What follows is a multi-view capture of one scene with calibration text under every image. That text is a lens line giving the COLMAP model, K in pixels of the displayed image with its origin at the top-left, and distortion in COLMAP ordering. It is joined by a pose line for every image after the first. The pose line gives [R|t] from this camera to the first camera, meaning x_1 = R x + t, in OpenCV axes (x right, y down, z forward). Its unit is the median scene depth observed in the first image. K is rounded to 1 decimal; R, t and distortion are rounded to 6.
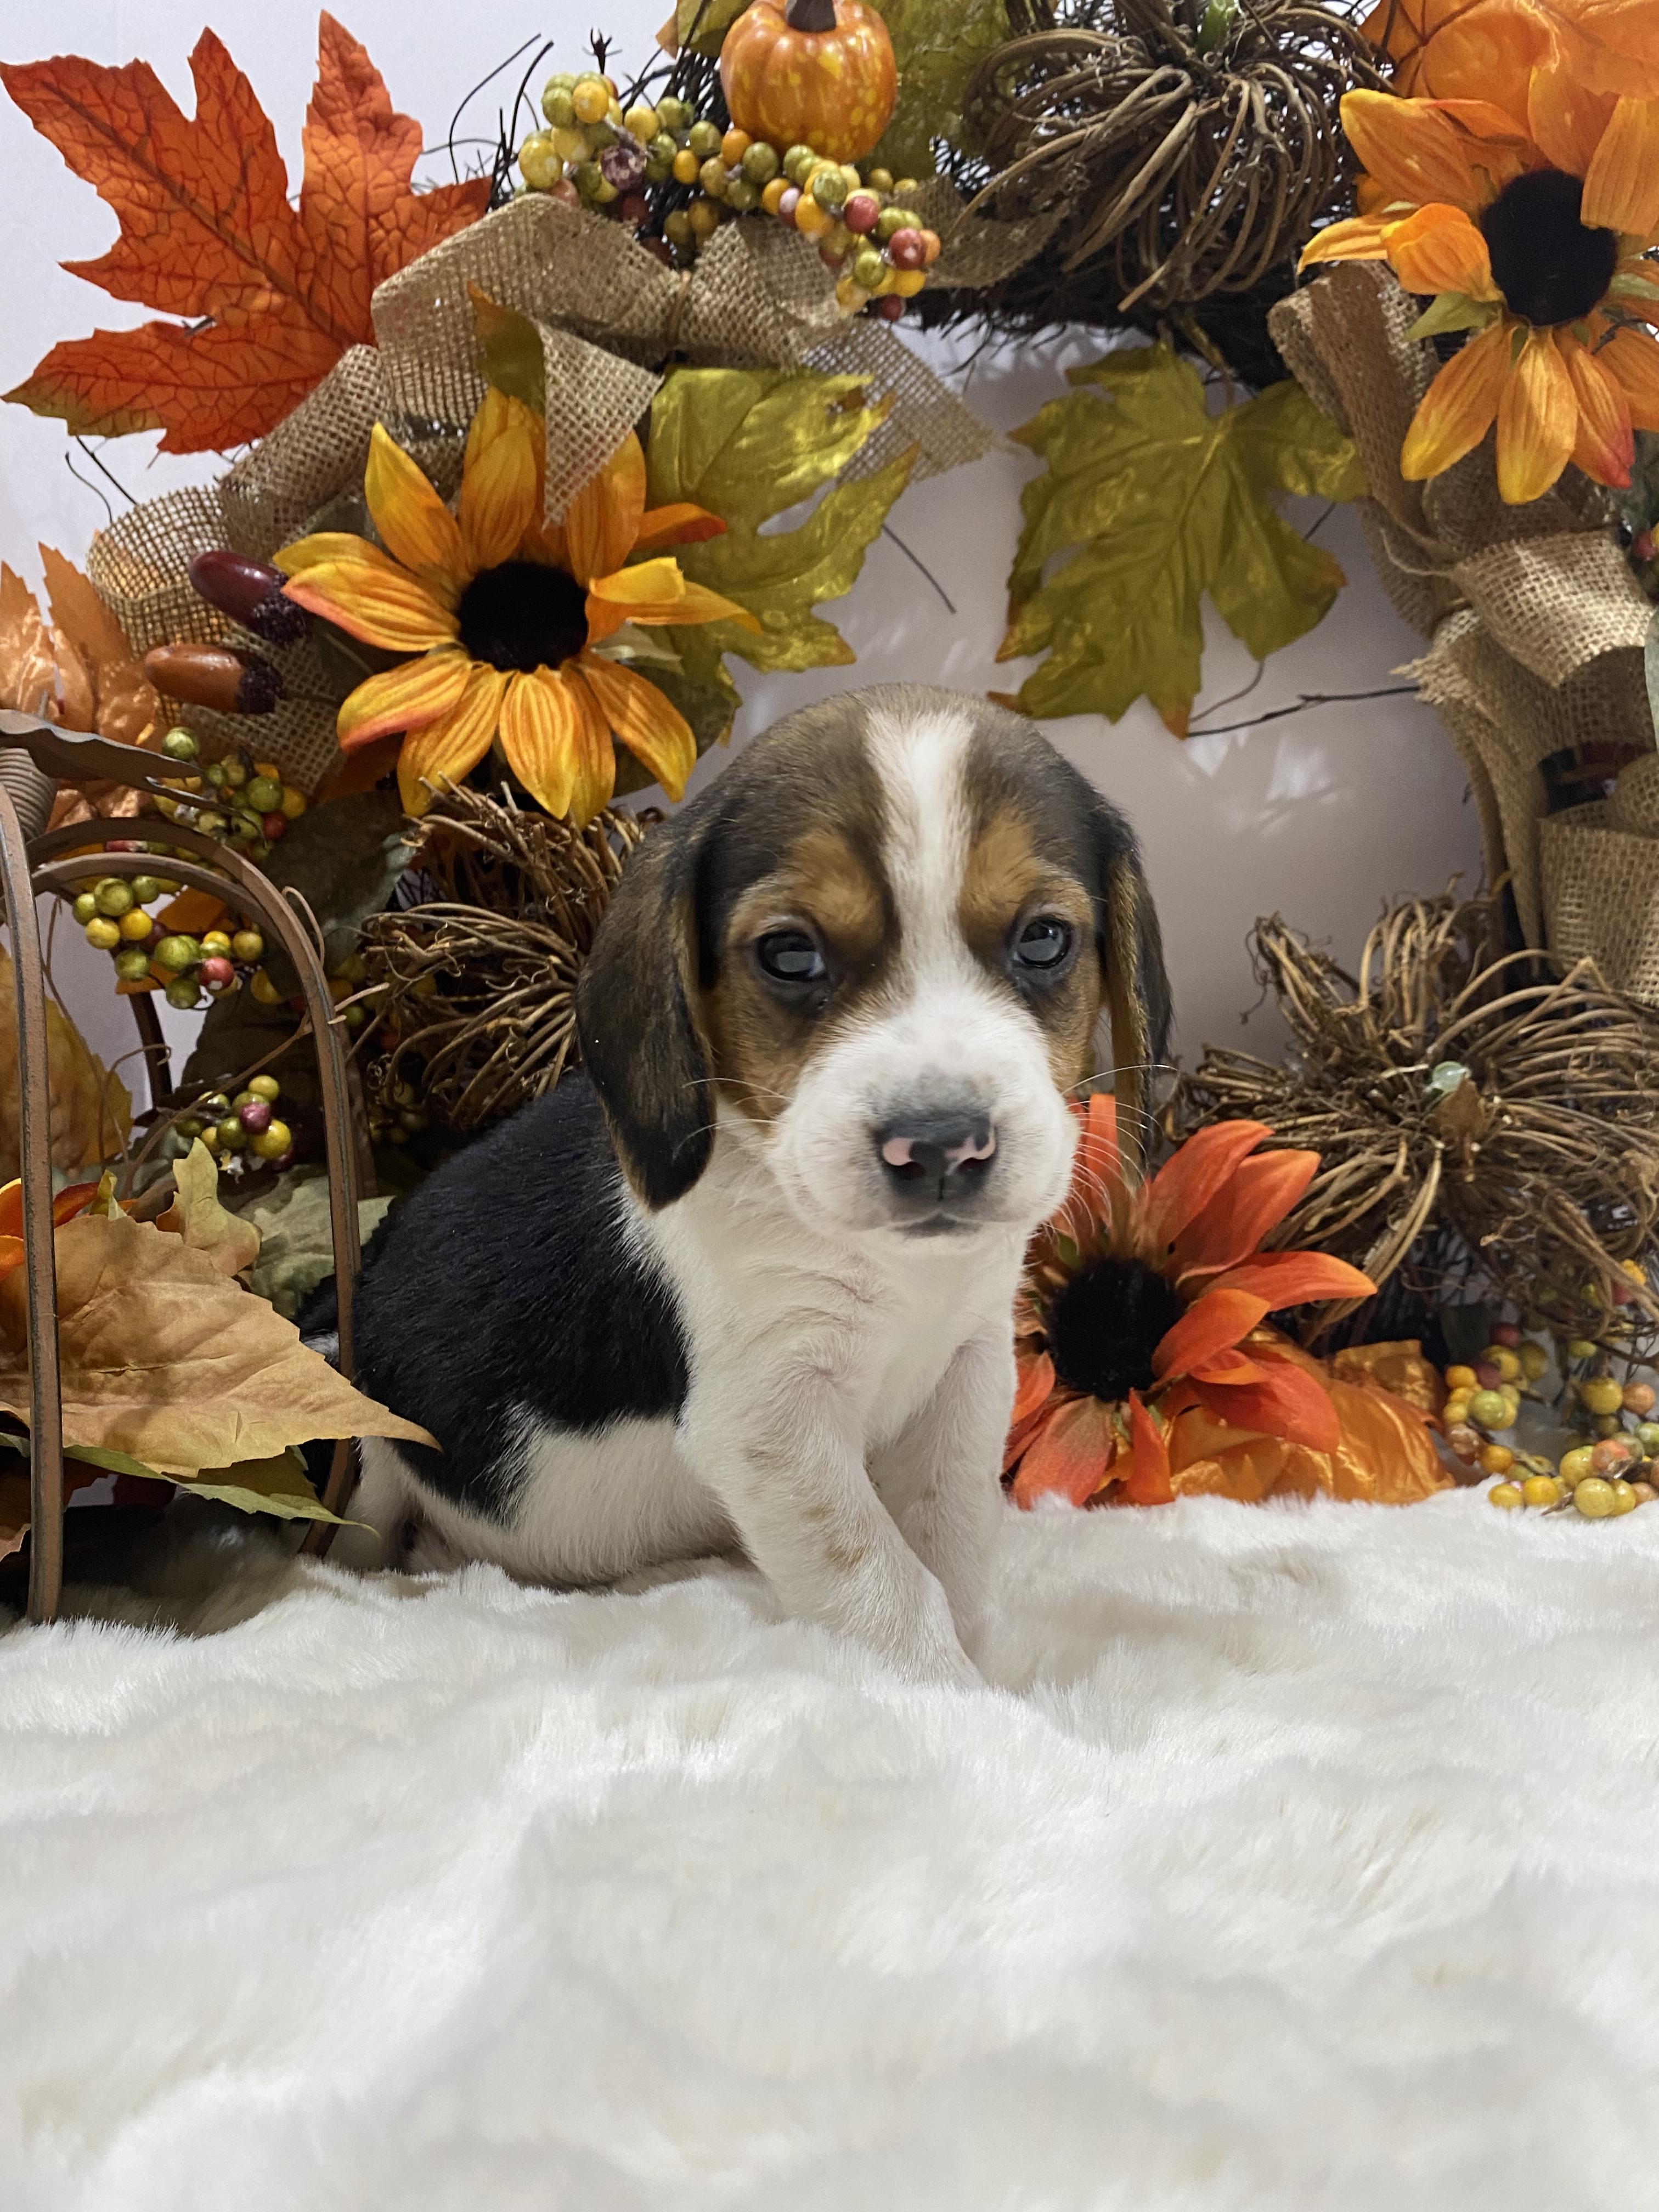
lens RADIAL K [[1829.9, 0, 816.3], [0, 1829.9, 1085.3], [0, 0, 1]] dist [0.000138, 0.007037]
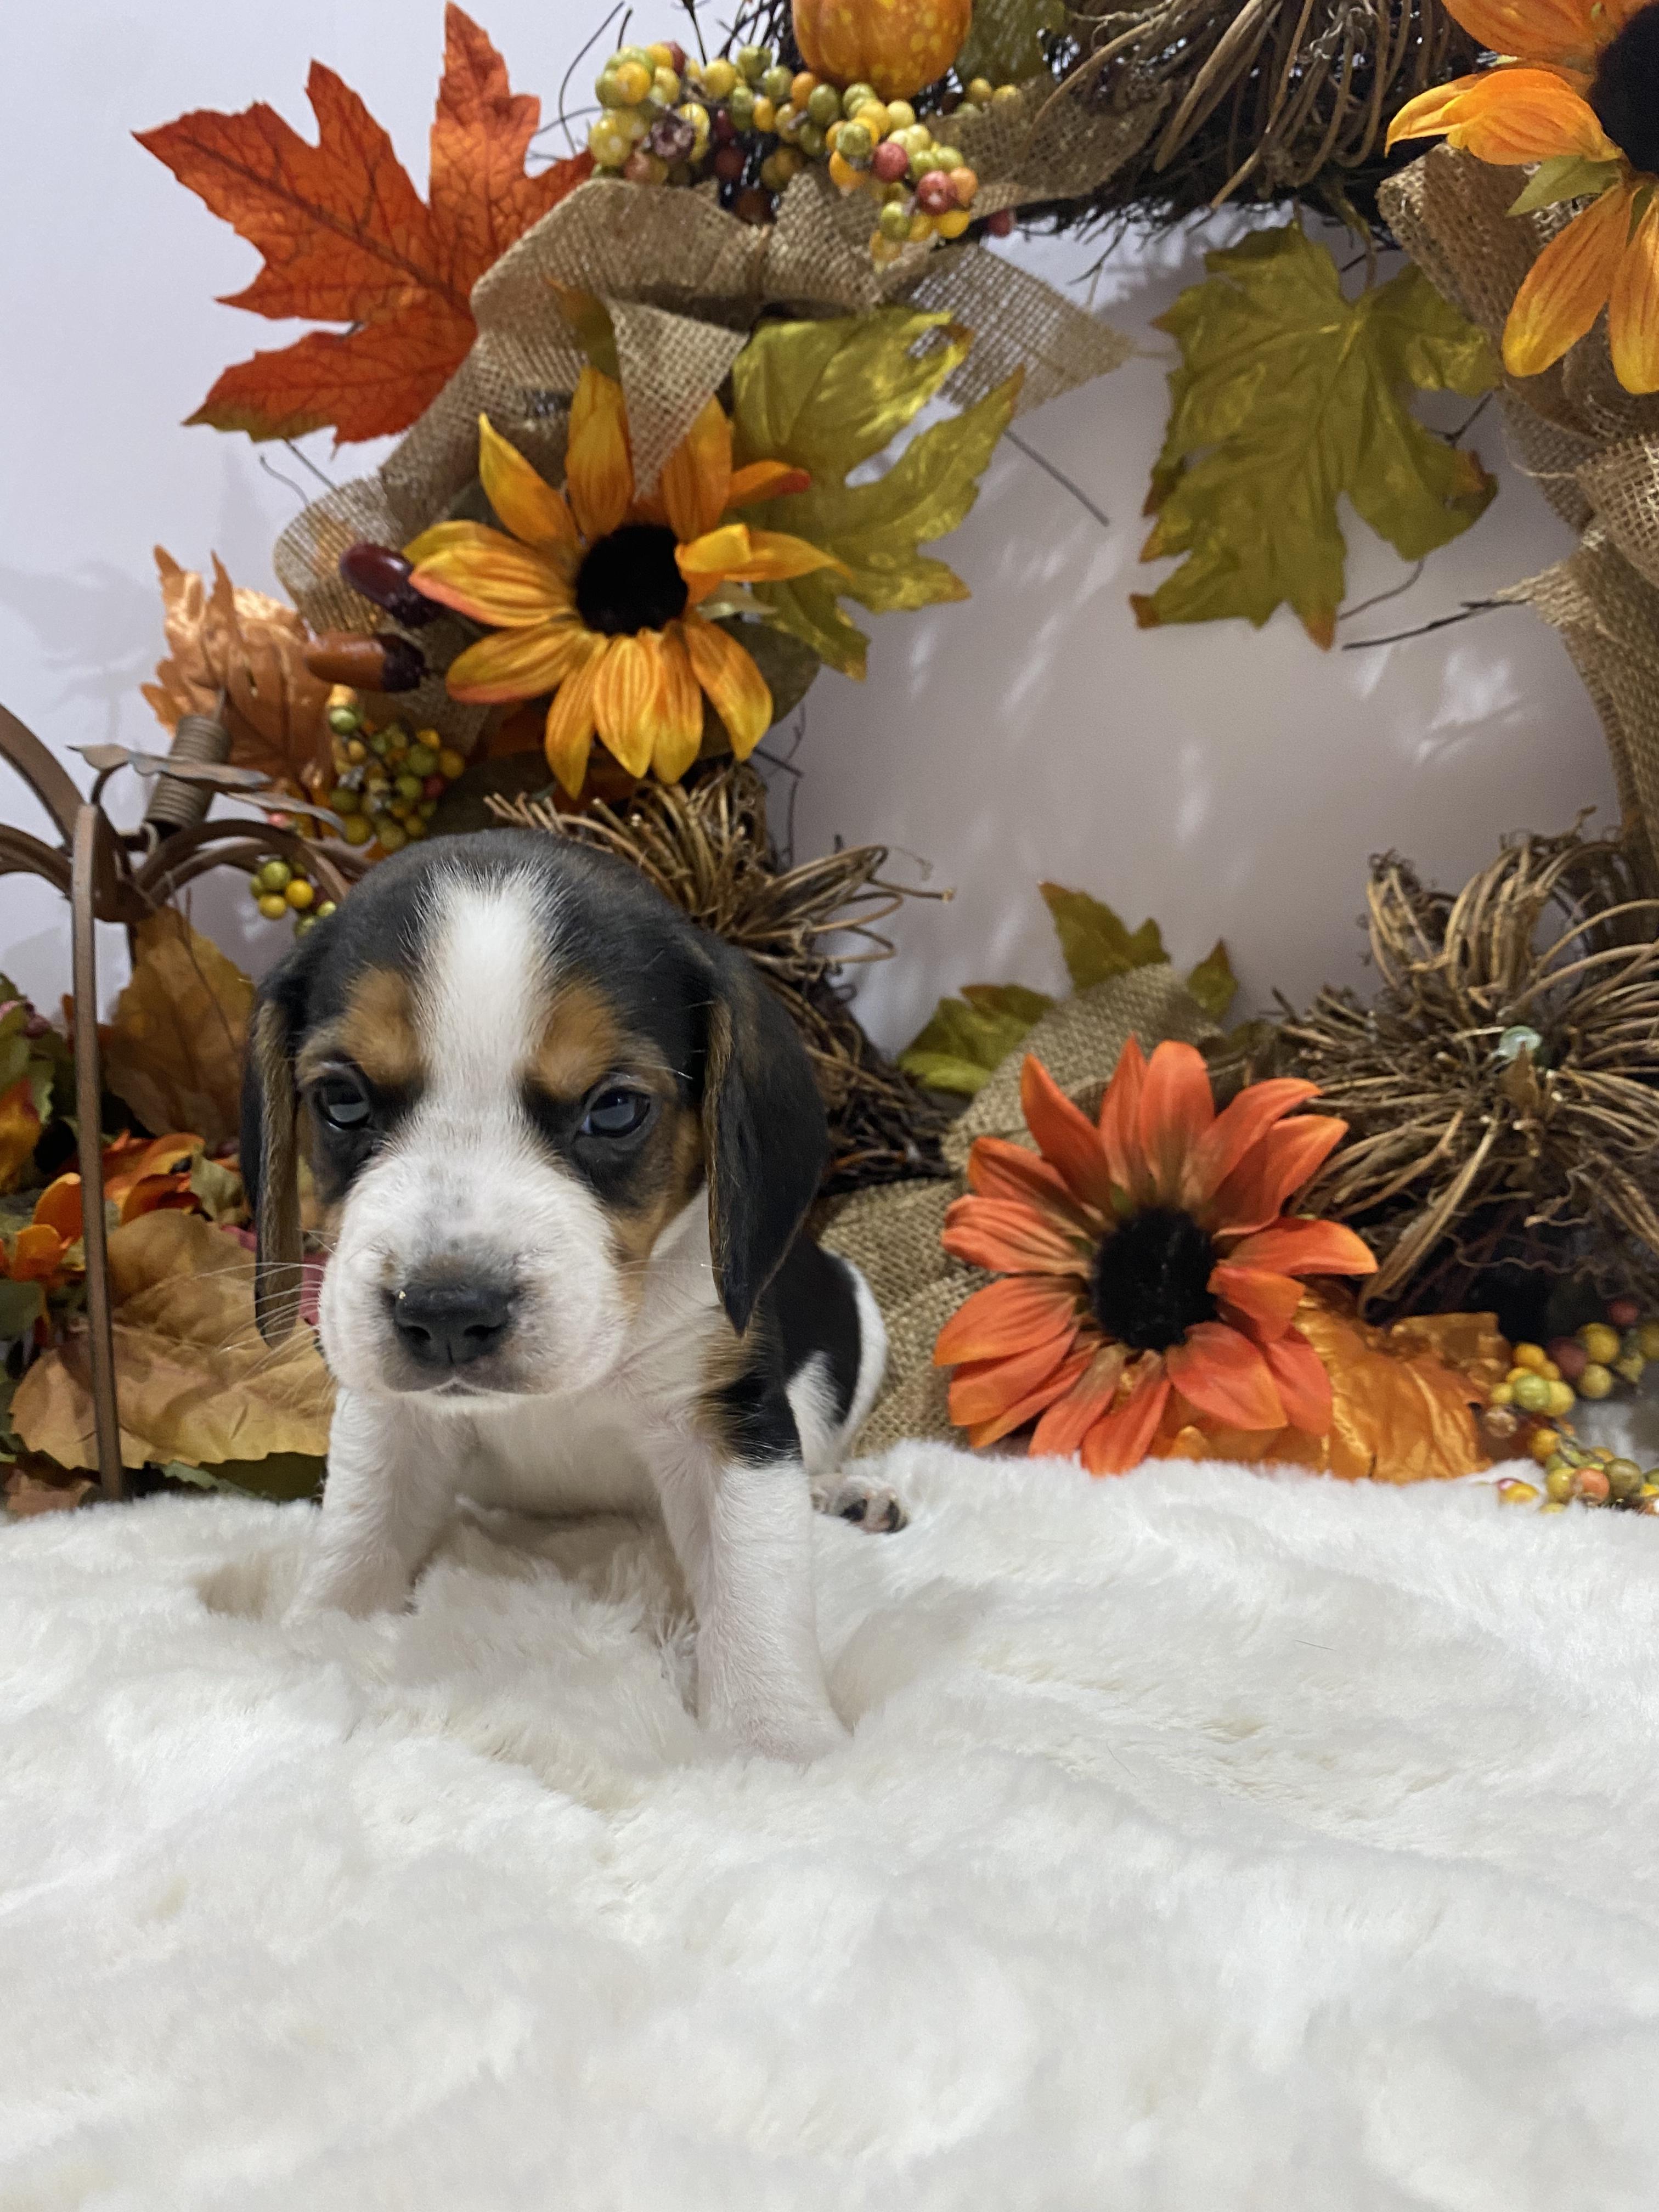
lens RADIAL K [[1829.9, 0, 818.4], [0, 1829.9, 1105.6], [0, 0, 1]] dist [0.000138, 0.007037]
pose [[0.946574, 0.036654, -0.320397, 0.299973], [0.004571, 0.991895, 0.126979, -0.091229], [0.322454, -0.121660, 0.938734, 0.000967]]
